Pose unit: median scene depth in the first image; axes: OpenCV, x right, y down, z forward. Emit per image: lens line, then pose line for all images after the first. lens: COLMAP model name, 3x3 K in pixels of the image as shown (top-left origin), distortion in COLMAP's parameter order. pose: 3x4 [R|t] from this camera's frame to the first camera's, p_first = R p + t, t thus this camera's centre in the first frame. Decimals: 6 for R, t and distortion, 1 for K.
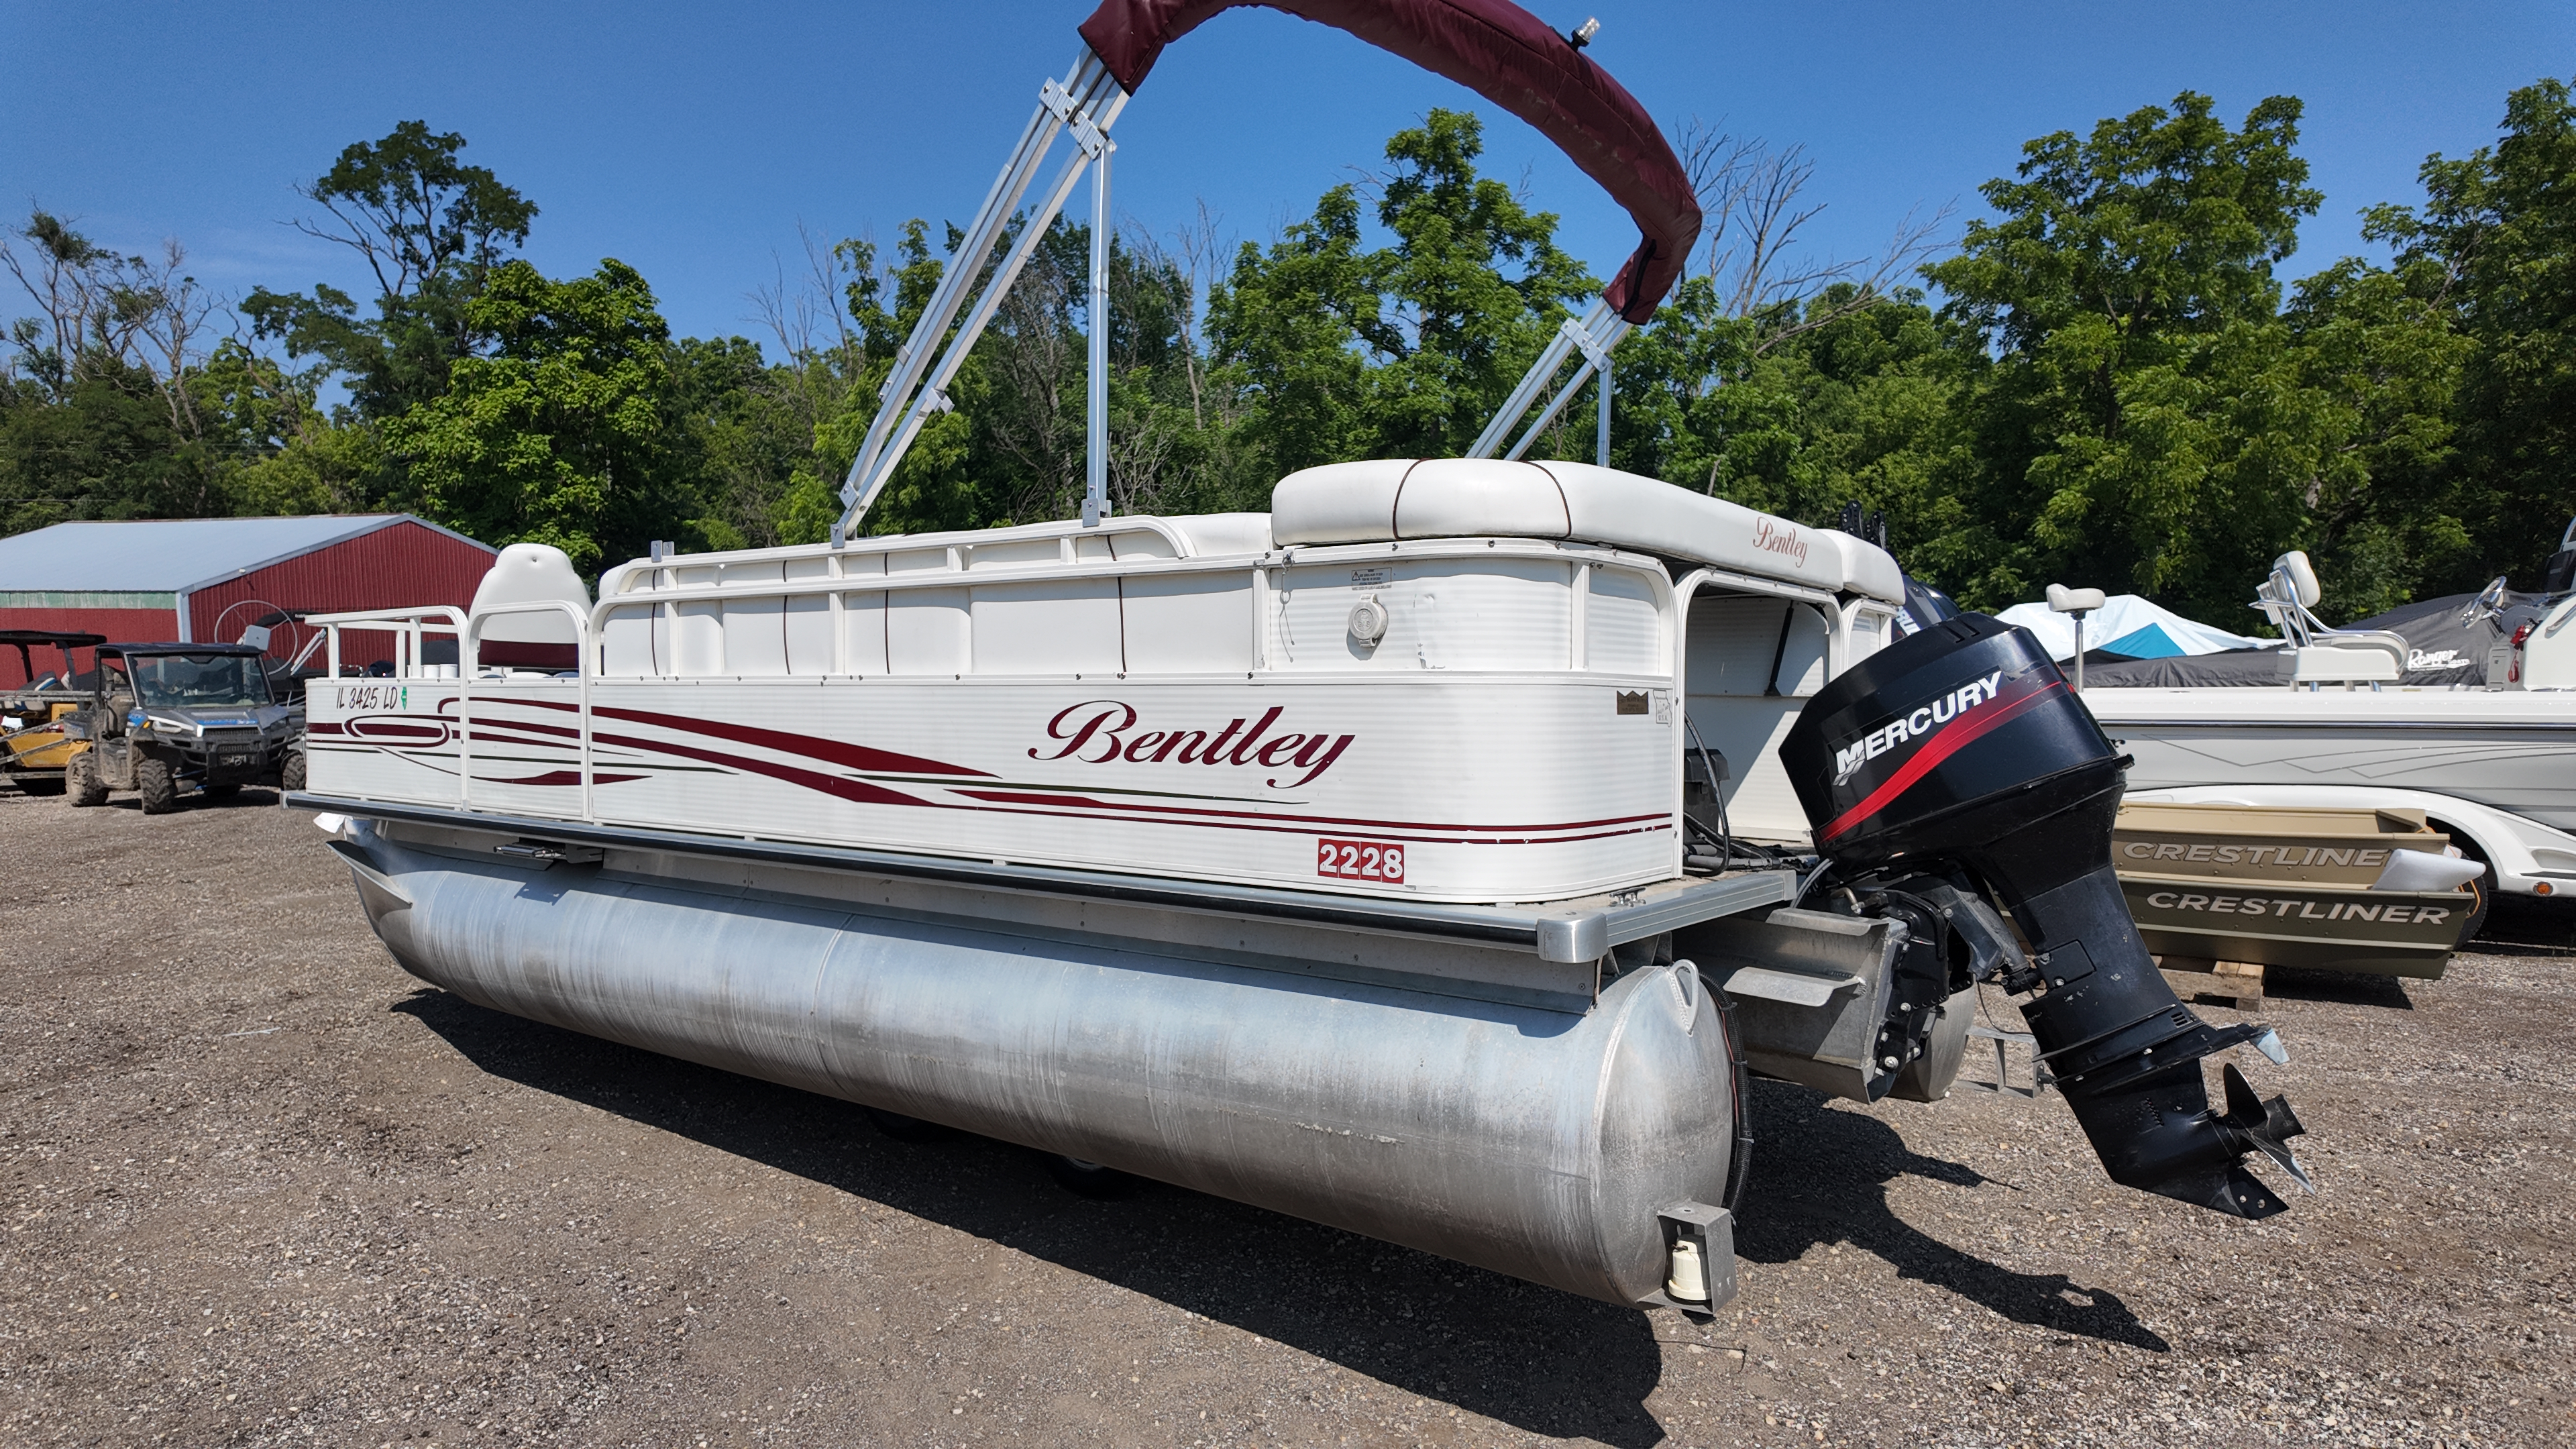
lens RADIAL K [[1497.9, 0, 1289.7], [0, 1497.9, 732.0], [0, 0, 1]] dist [0.091577, -0.112935]
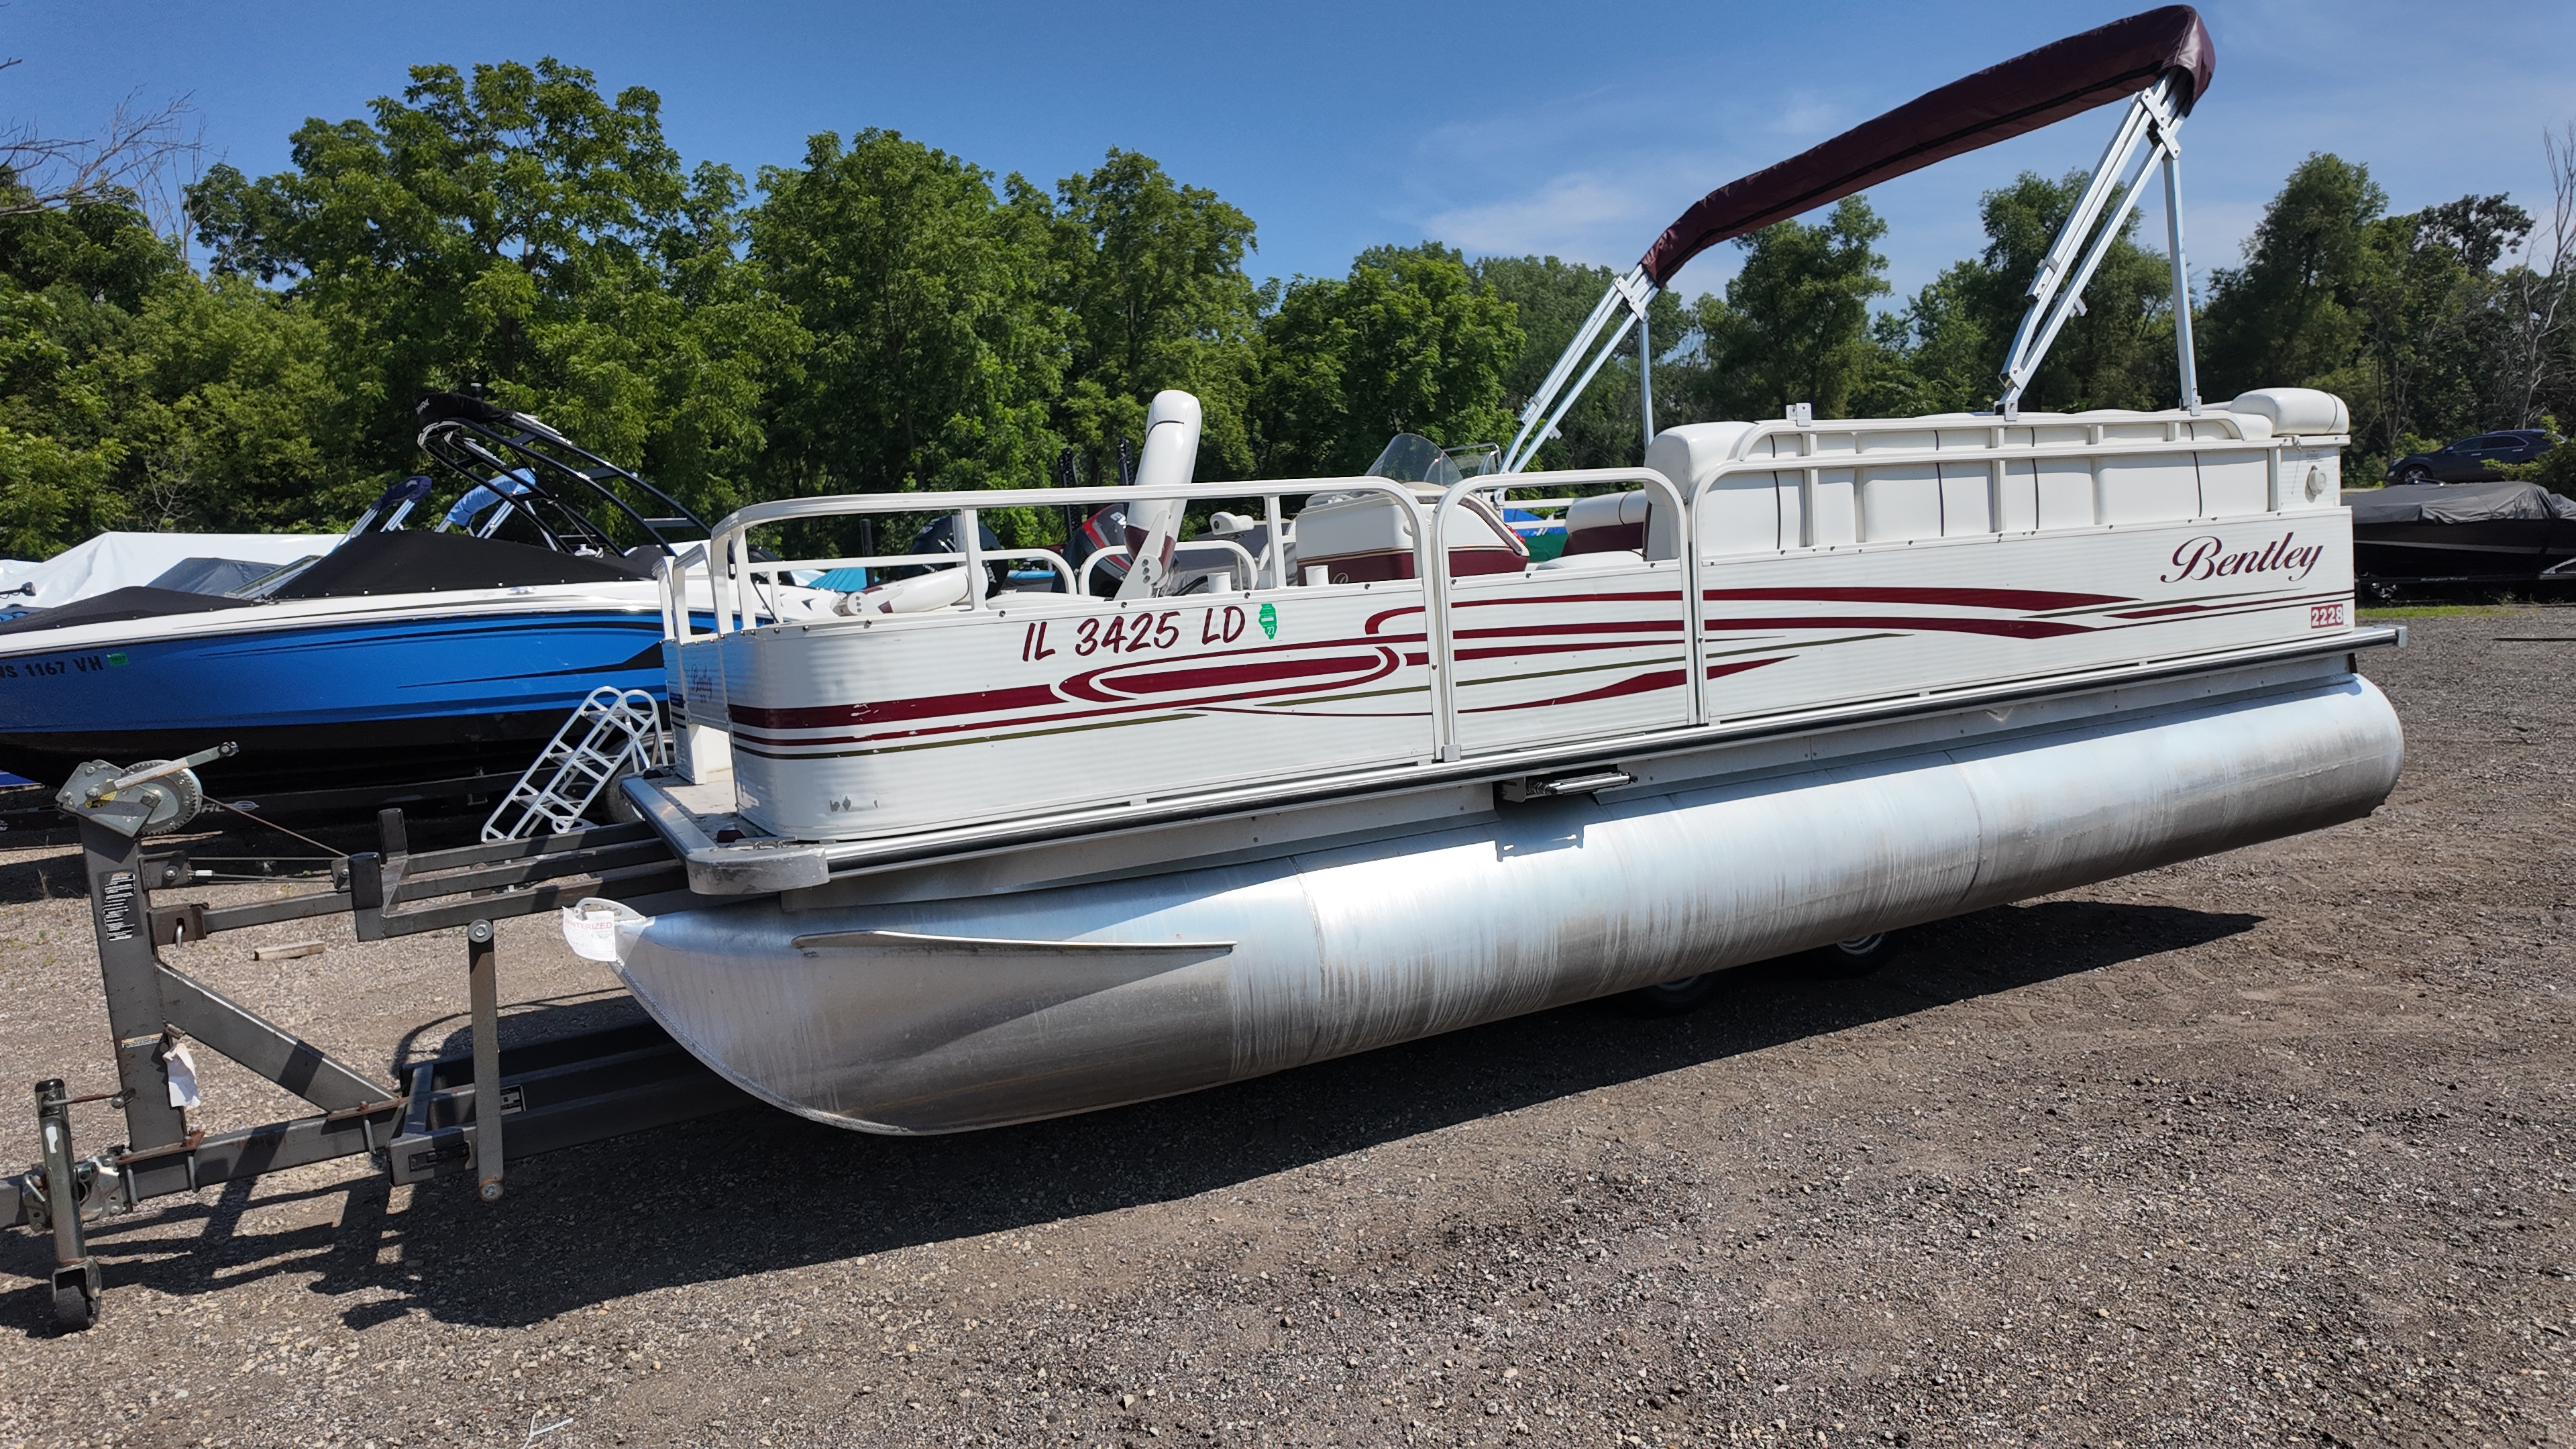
lens RADIAL K [[1502.0, 0, 1289.7], [0, 1502.0, 728.0], [0, 0, 1]] dist [0.069850, -0.075523]
pose [[0.429794, -0.118591, 0.895105, -1.645548], [0.097625, 0.991629, 0.084504, -0.042946], [-0.897634, 0.051066, 0.437773, 1.026087]]
